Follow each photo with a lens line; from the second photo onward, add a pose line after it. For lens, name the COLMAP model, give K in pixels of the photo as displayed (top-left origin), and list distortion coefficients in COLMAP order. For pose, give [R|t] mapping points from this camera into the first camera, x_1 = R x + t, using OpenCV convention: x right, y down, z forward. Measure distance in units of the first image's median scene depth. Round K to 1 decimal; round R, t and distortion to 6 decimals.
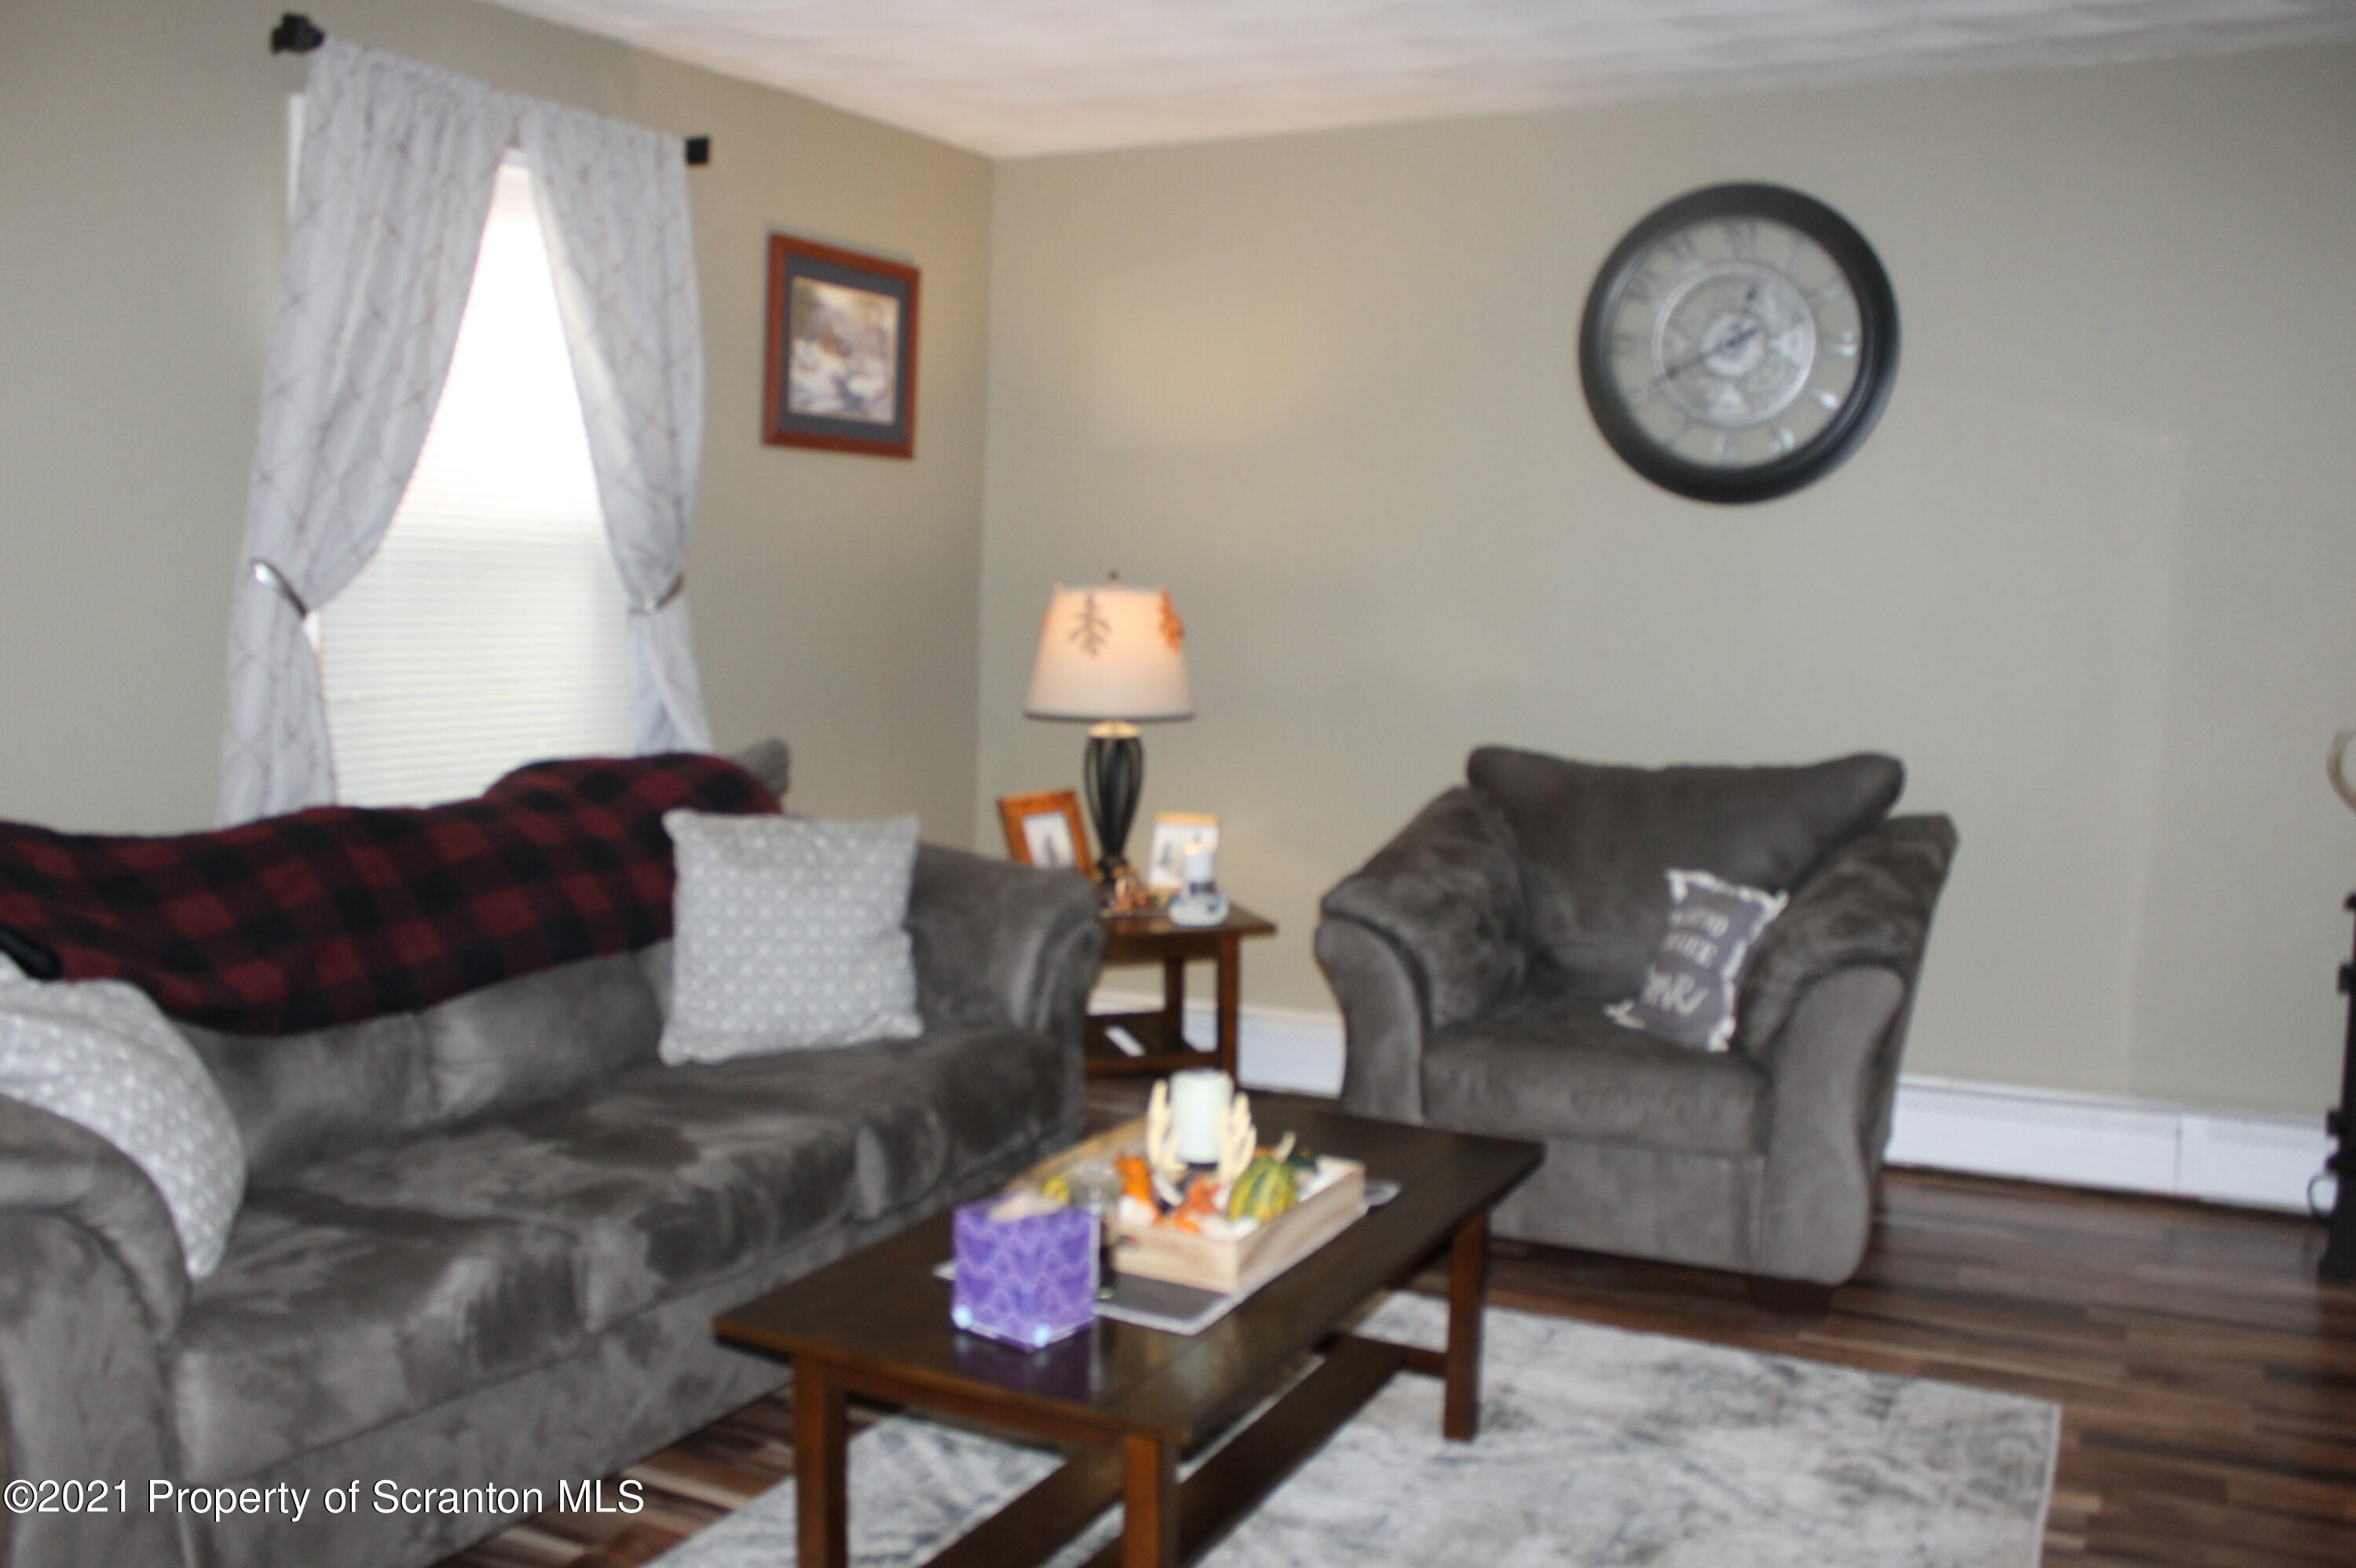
lens RADIAL K [[2134.3, 0, 1179.6], [0, 2134.3, 778.5], [0, 0, 1]] dist [-0.079966, 0.000000]
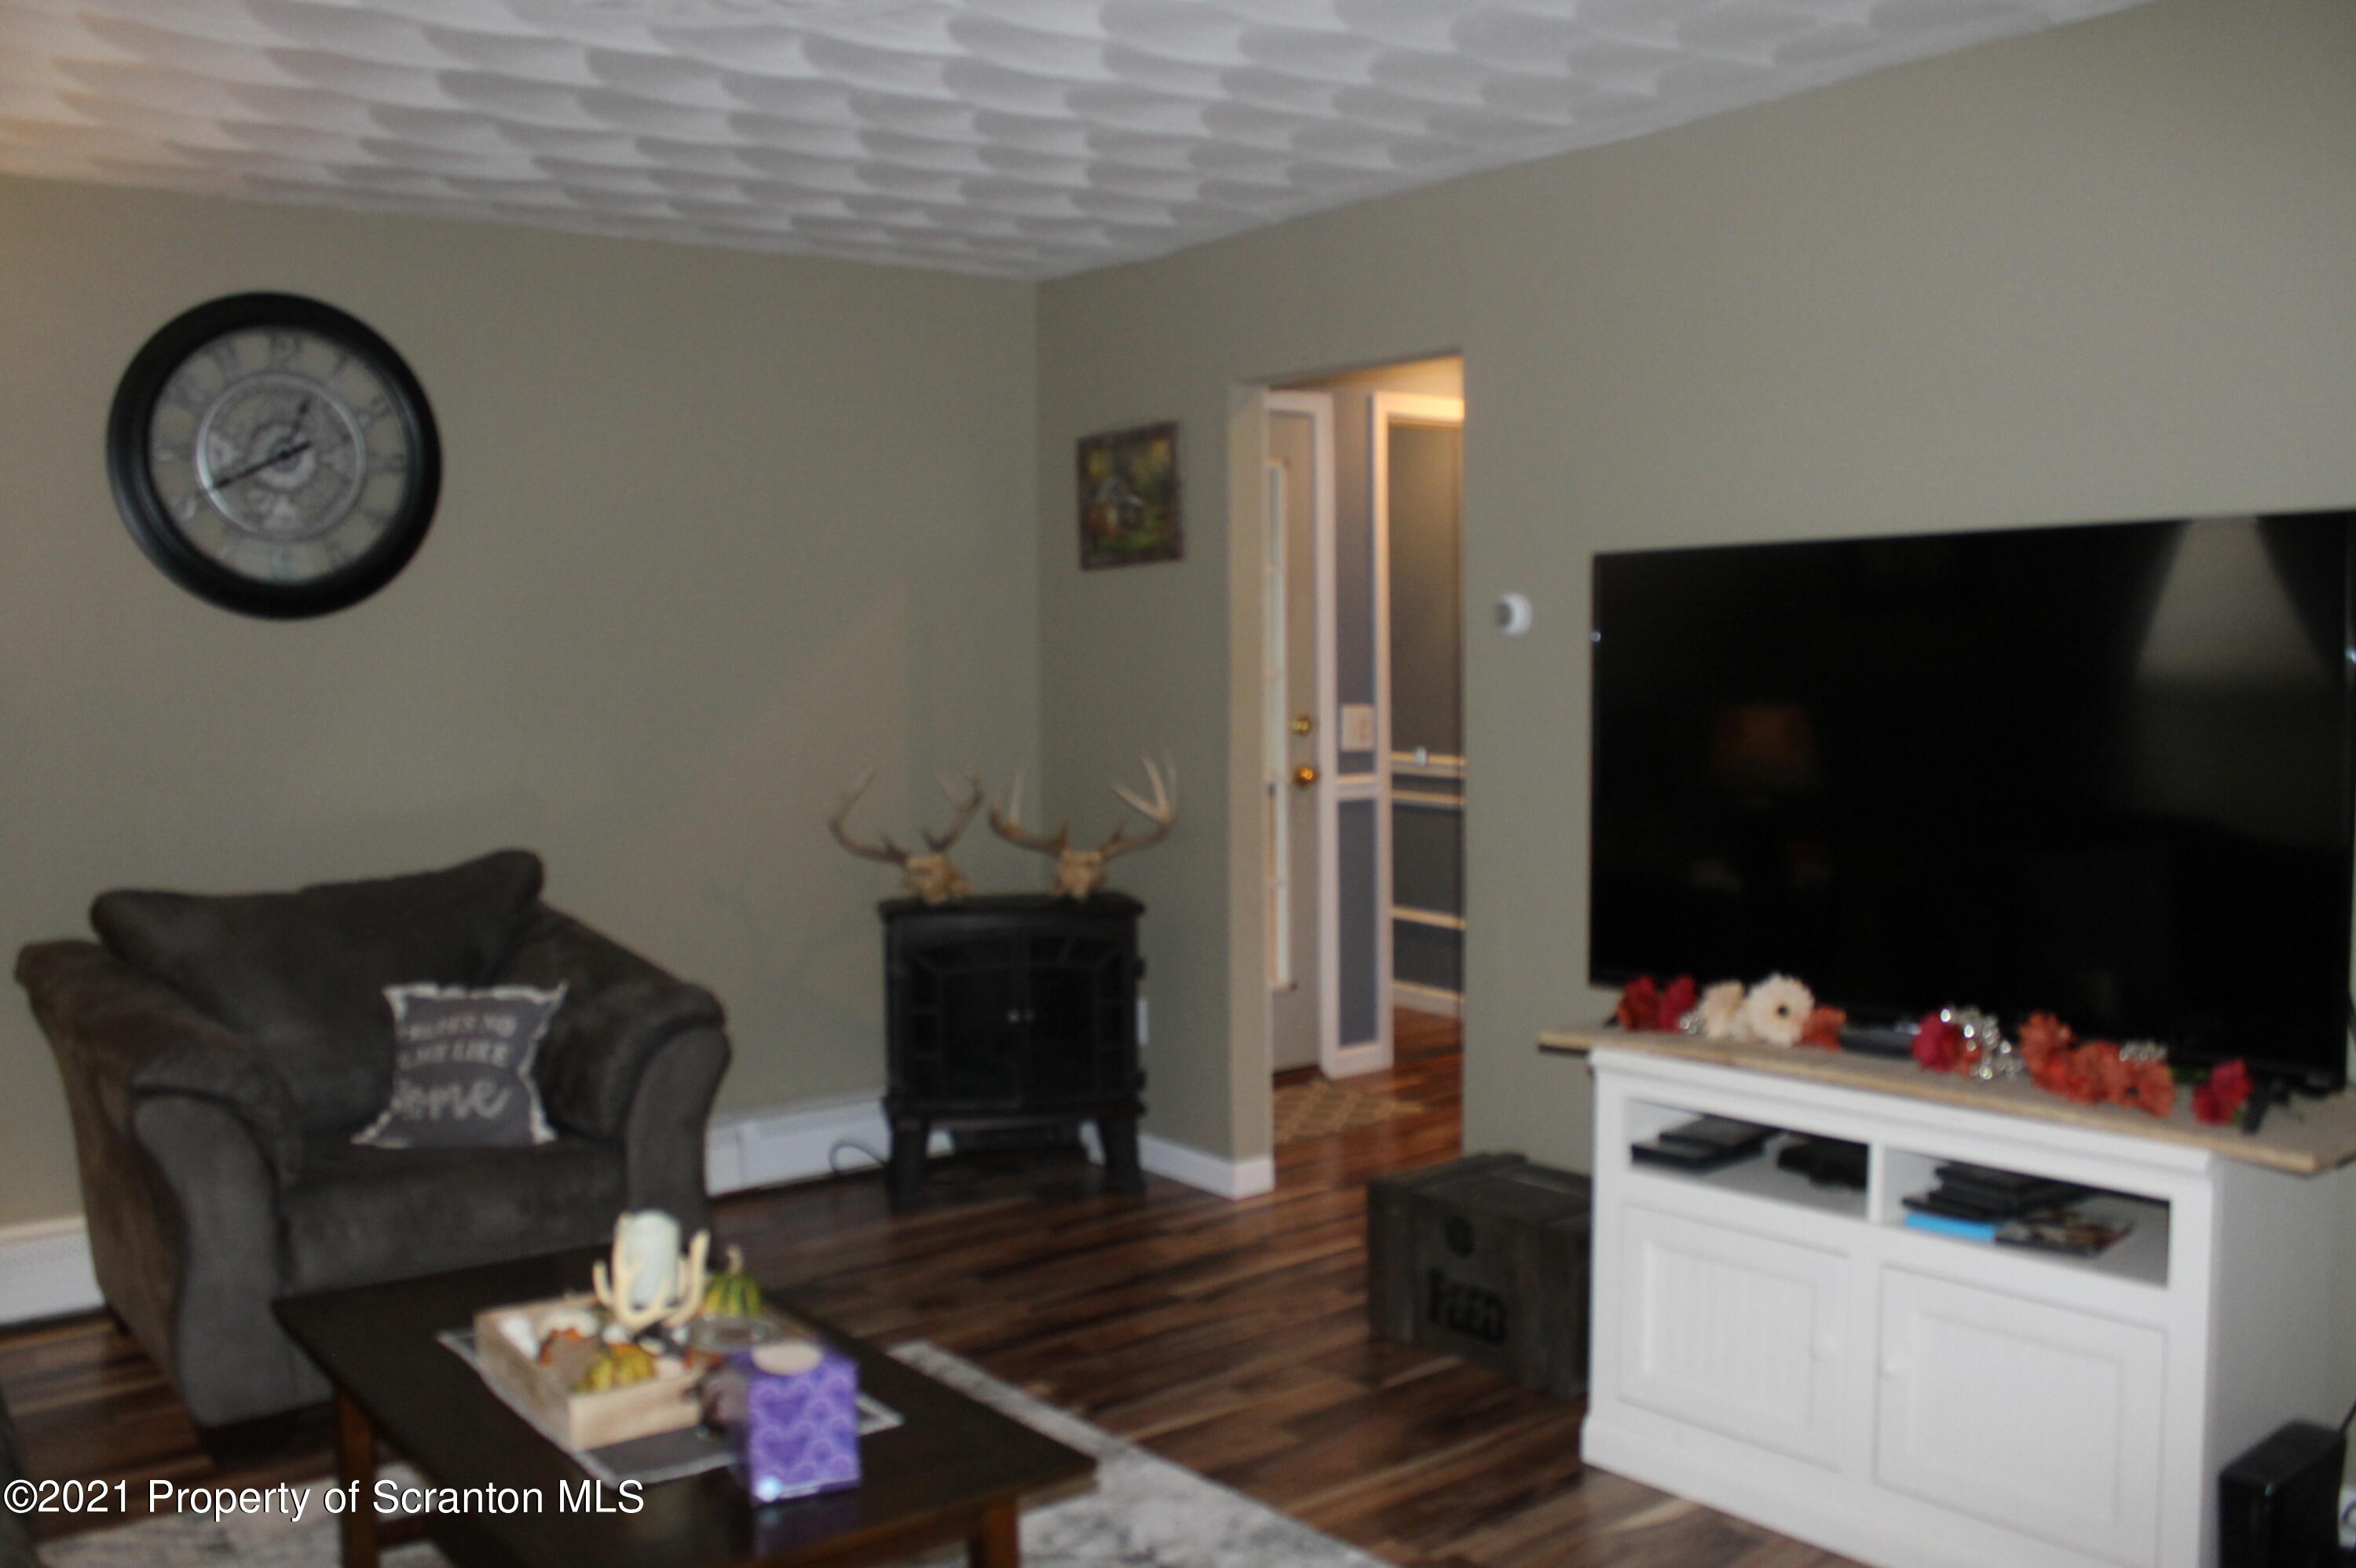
lens RADIAL K [[2134.3, 0, 1178.4], [0, 2134.3, 789.5], [0, 0, 1]] dist [-0.079966, 0.000000]
pose [[0.410808, -0.073272, 0.908773, -0.469789], [0.112888, 0.993183, 0.029047, -0.032990], [-0.904706, 0.090656, 0.416279, 0.232005]]
